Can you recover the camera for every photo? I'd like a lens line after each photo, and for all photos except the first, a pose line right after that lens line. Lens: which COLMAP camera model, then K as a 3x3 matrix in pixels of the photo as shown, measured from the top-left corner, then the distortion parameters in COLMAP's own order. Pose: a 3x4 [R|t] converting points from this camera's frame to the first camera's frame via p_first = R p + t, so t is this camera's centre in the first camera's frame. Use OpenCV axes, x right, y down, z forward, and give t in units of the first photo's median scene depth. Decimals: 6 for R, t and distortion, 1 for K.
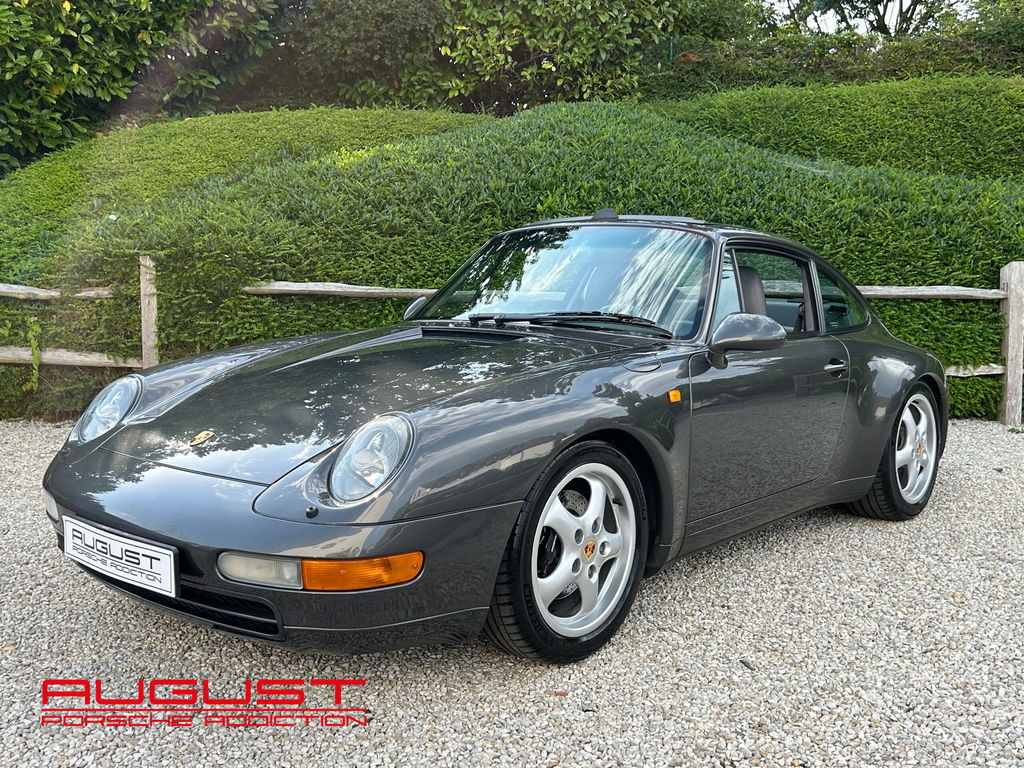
lens RADIAL K [[1060.7, 0, 508.3], [0, 1060.7, 384.0], [0, 0, 1]] dist [-0.001307, 0.000000]
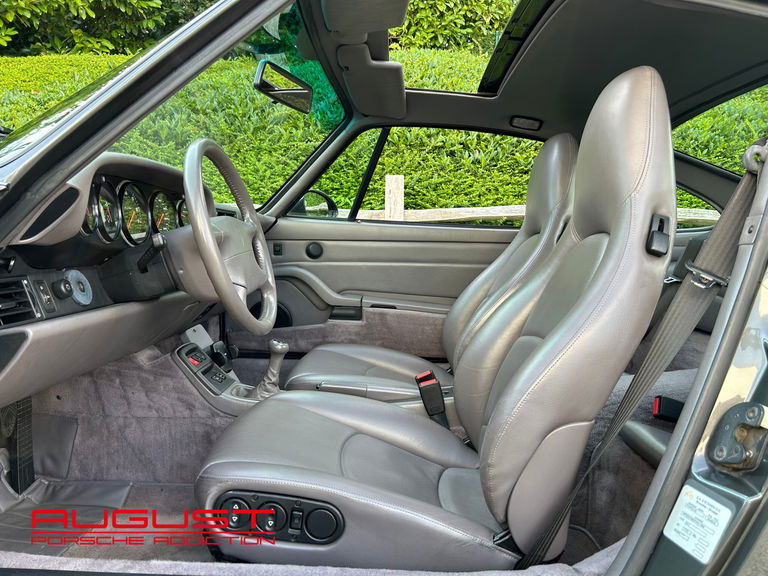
lens RADIAL K [[583.5, 0, 387.9], [0, 583.5, 287.1], [0, 0, 1]] dist [-0.000935, -0.012658]
pose [[0.999478, 0.026578, -0.018365, 0.048894], [-0.026923, 0.999461, -0.018792, -0.012697], [0.017856, 0.019277, 0.999655, 0.337497]]
